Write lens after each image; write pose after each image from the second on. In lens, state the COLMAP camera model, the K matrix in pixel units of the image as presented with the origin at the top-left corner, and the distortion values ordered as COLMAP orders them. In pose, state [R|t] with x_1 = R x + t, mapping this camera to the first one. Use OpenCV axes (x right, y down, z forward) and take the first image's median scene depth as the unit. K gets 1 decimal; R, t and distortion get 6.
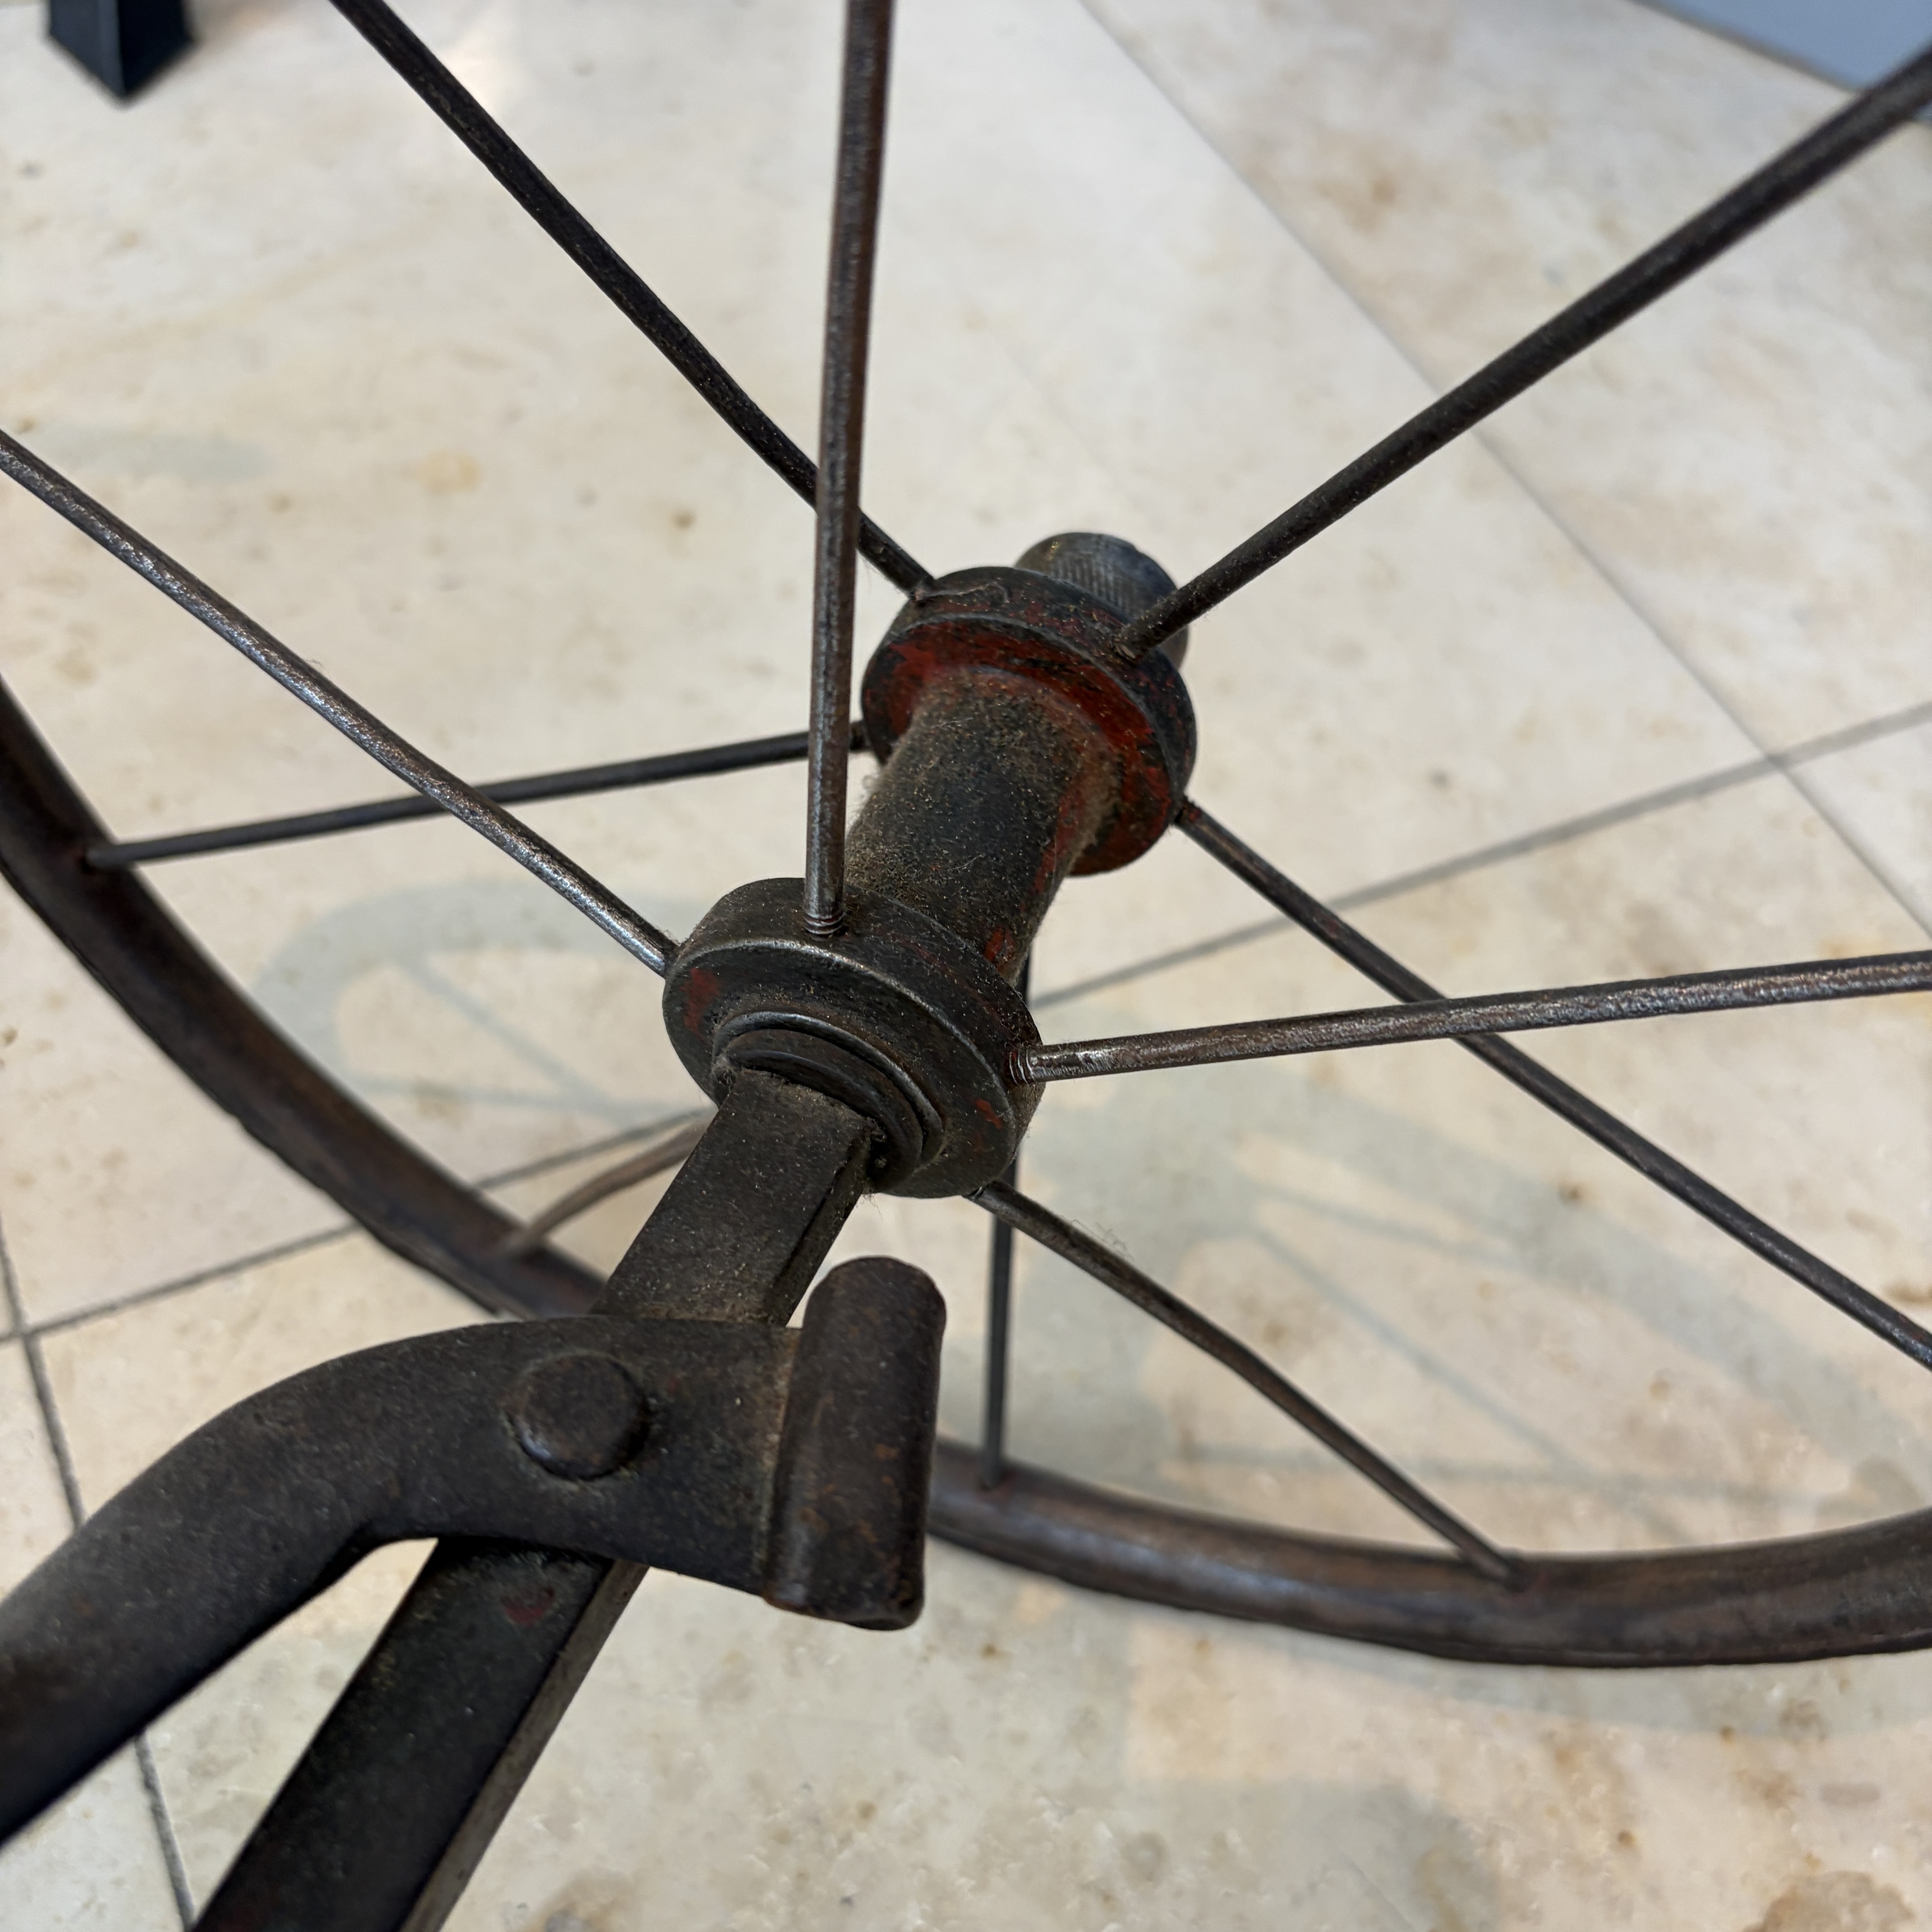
lens RADIAL K [[2013.6, 0, 973.2], [0, 2013.6, 985.8], [0, 0, 1]] dist [-0.008525, 0.000000]
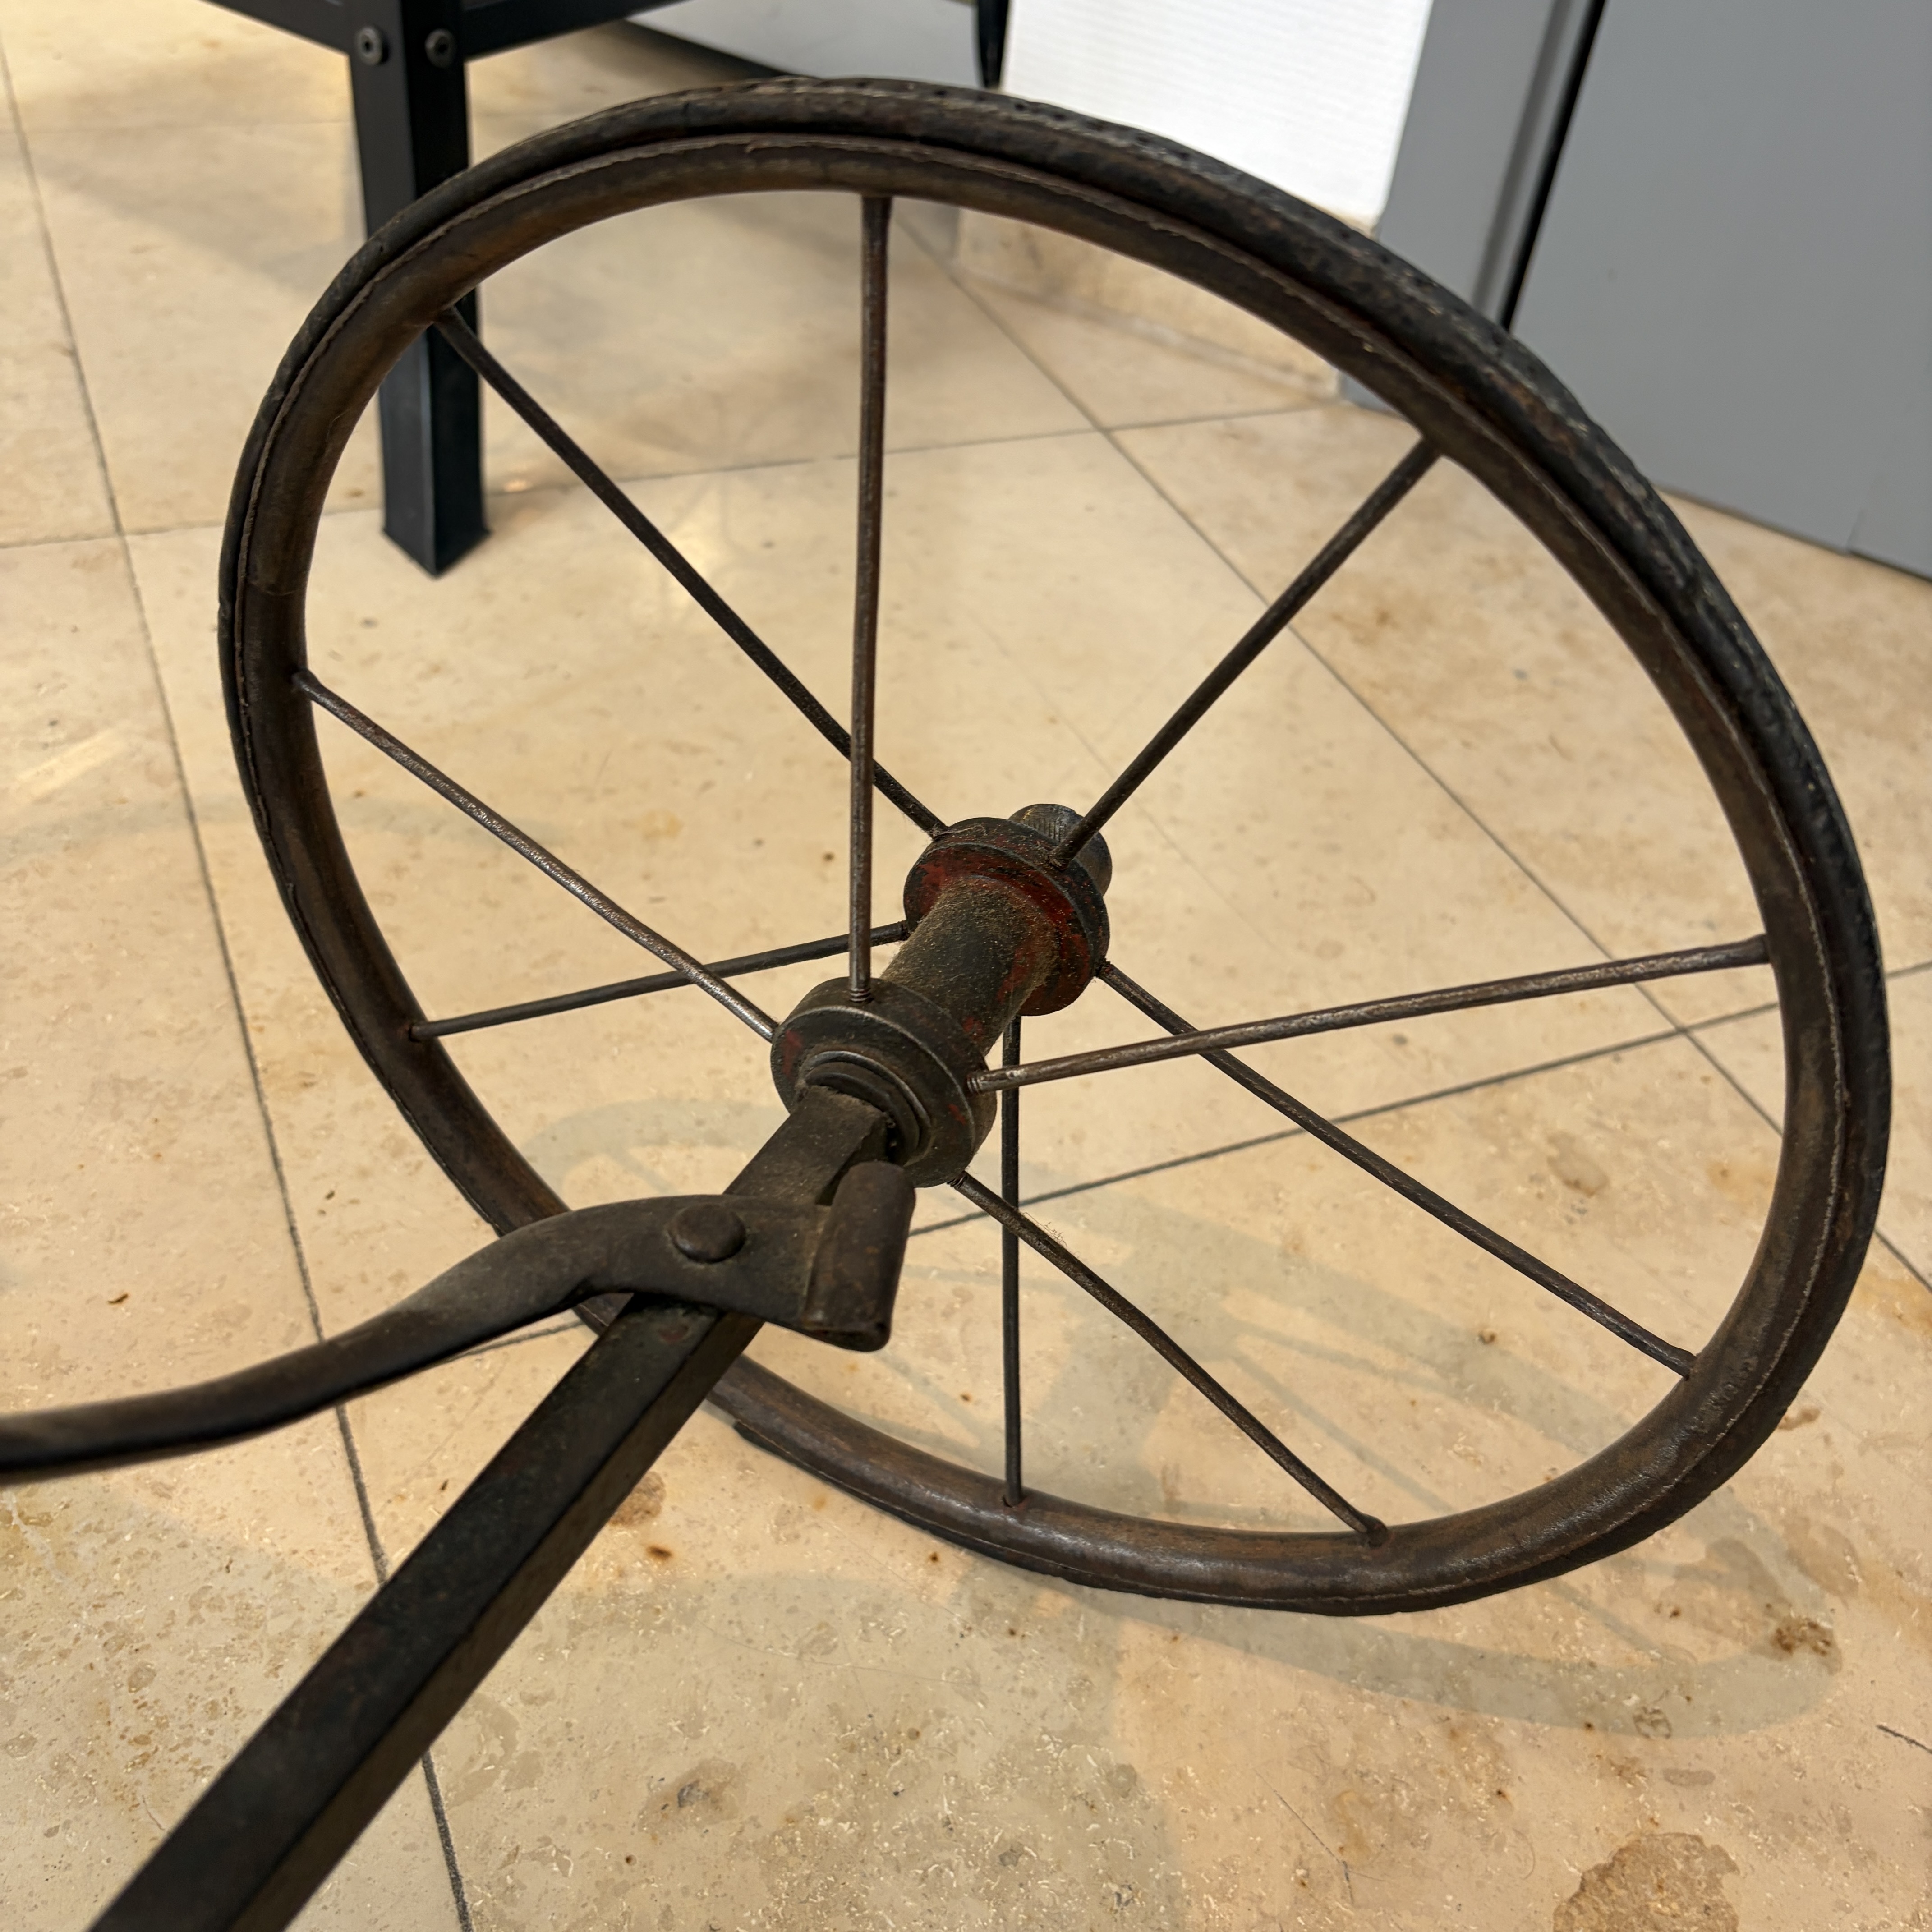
lens RADIAL K [[2013.6, 0, 954.2], [0, 2013.6, 960.4], [0, 0, 1]] dist [-0.008525, 0.000000]
pose [[0.995010, -0.006803, -0.099548, 0.110749], [-0.015269, 0.975541, -0.219286, 0.195760], [0.098605, 0.219711, 0.970569, -0.421250]]
